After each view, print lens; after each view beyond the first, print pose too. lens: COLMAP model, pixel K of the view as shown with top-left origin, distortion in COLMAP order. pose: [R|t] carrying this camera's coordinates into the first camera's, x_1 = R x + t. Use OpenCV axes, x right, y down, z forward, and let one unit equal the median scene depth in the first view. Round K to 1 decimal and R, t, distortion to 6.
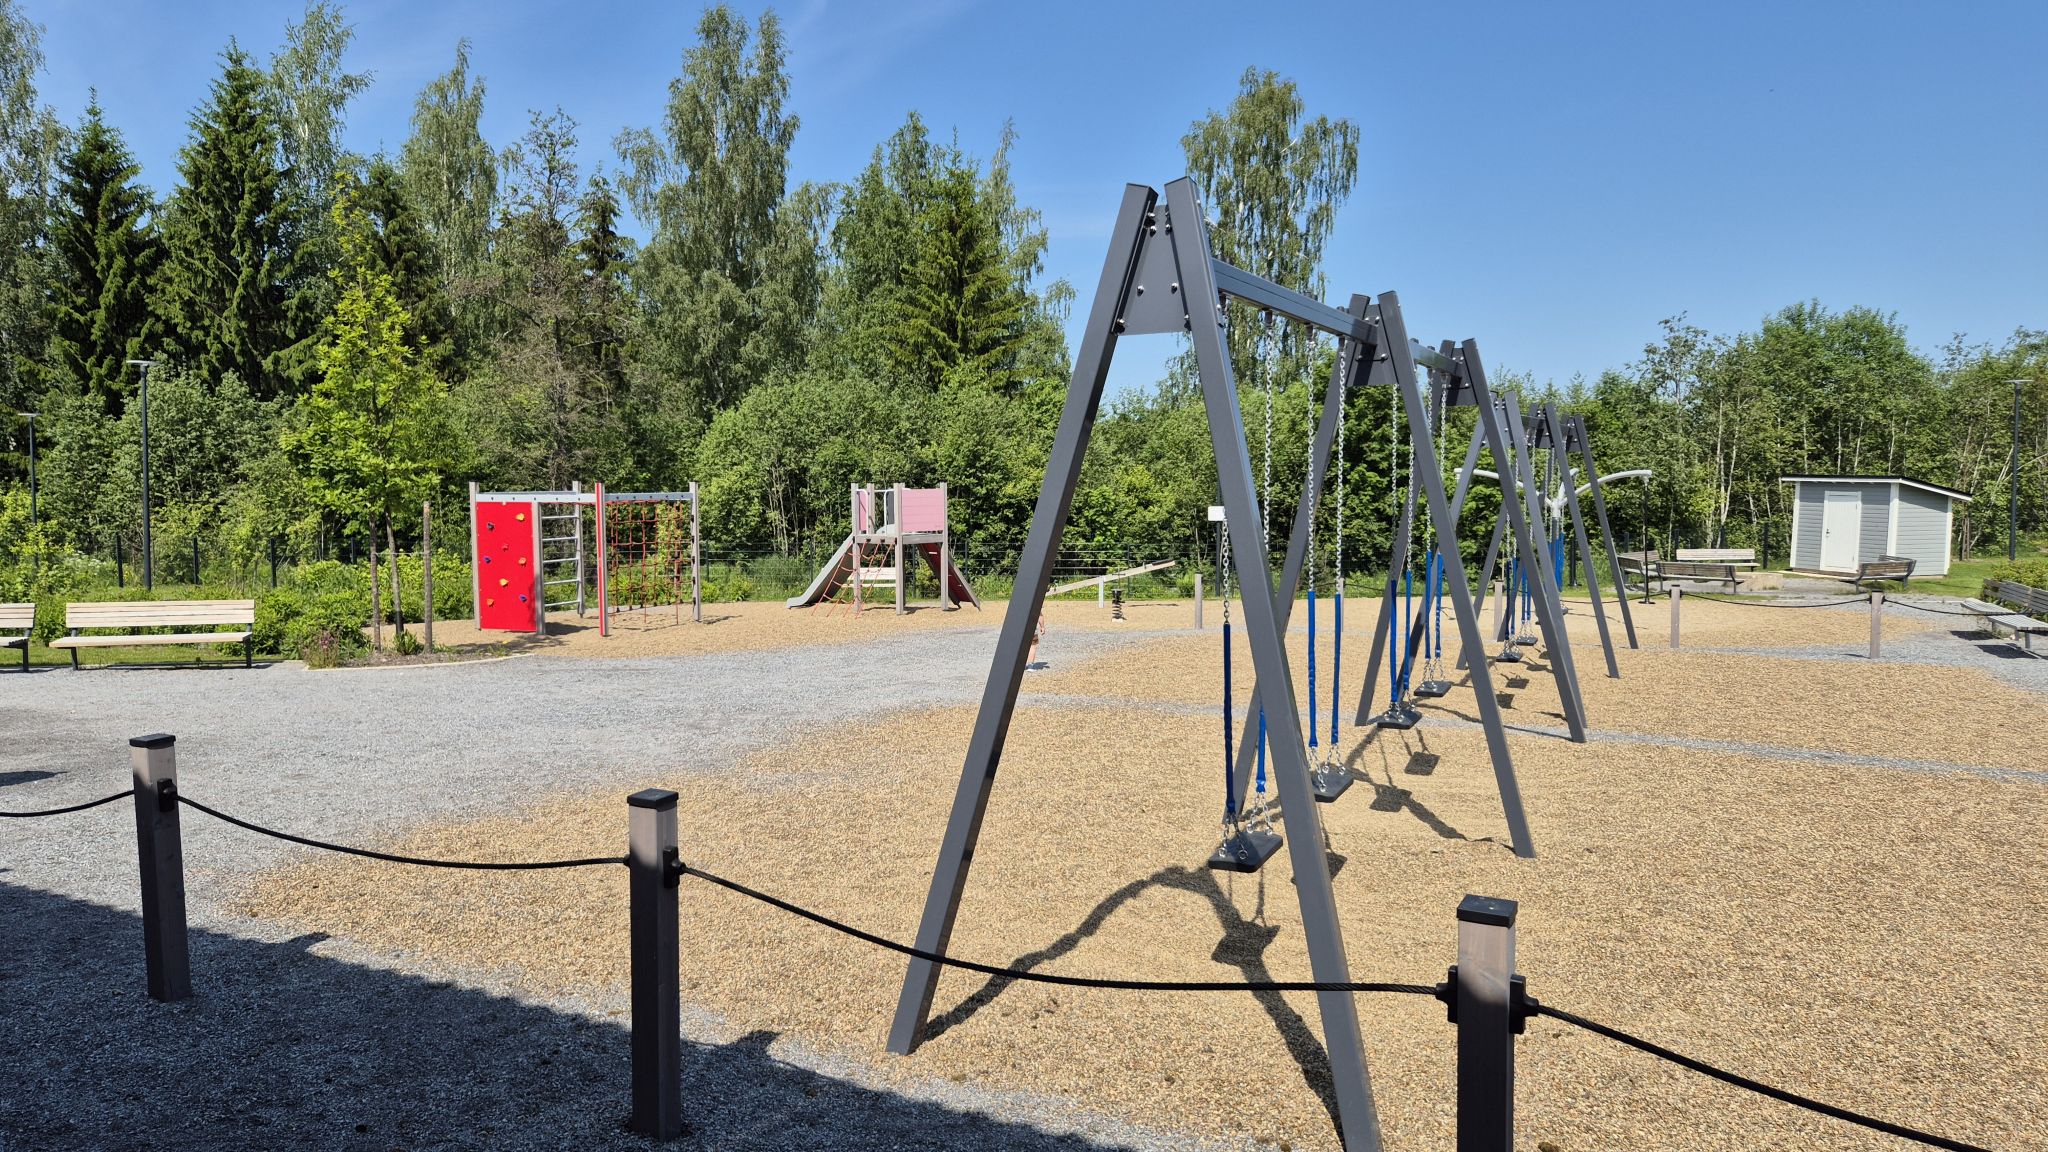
lens RADIAL K [[1339.8, 0, 1000.2], [0, 1339.8, 603.2], [0, 0, 1]] dist [-0.014008, -0.003223]
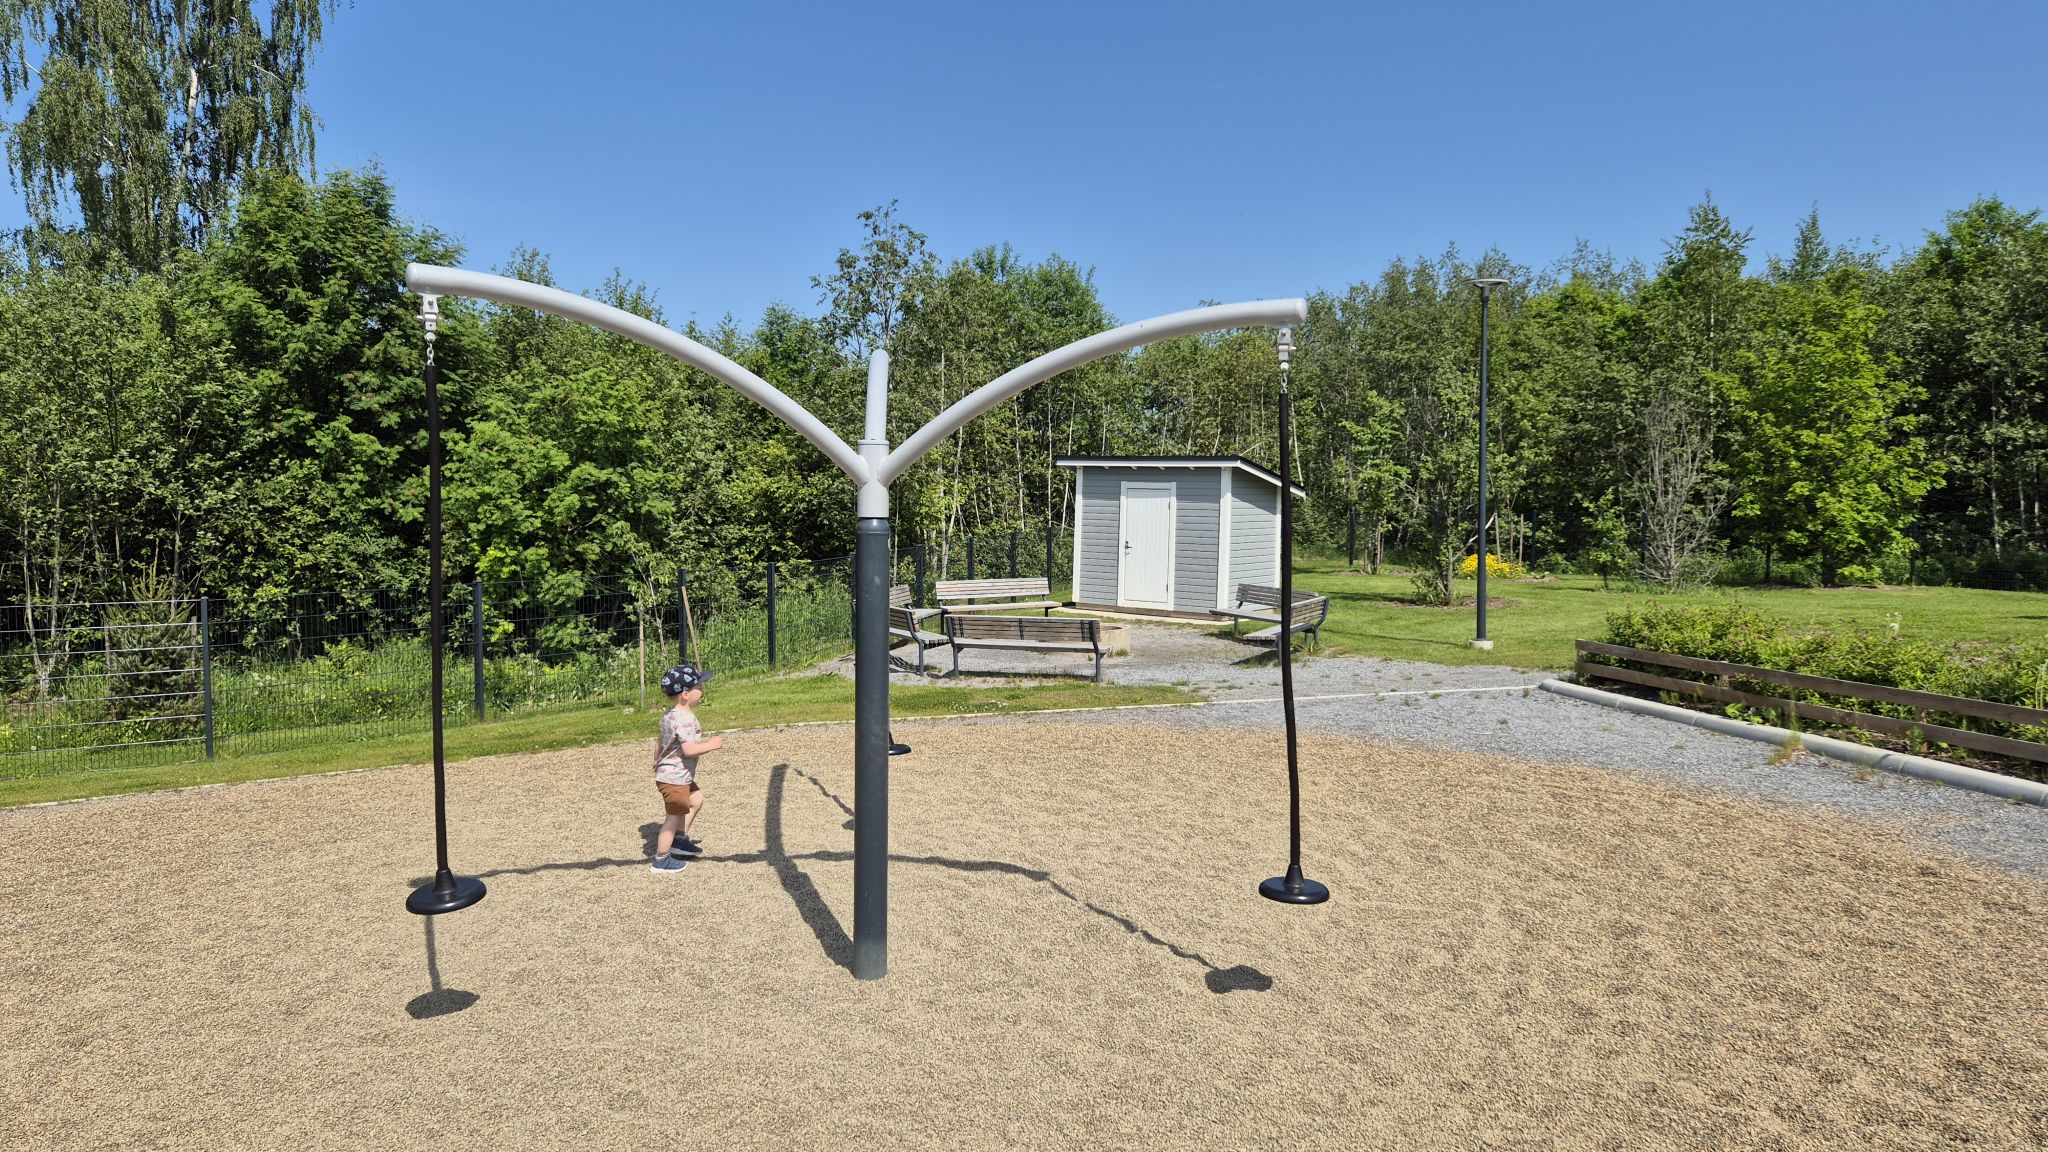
lens RADIAL K [[1339.8, 0, 1000.2], [0, 1339.8, 603.2], [0, 0, 1]] dist [-0.014008, -0.003223]
pose [[0.804192, -0.039025, 0.593086, 0.175080], [0.044880, 0.998980, 0.004879, -0.029221], [-0.592672, 0.022694, 0.805124, 0.480636]]
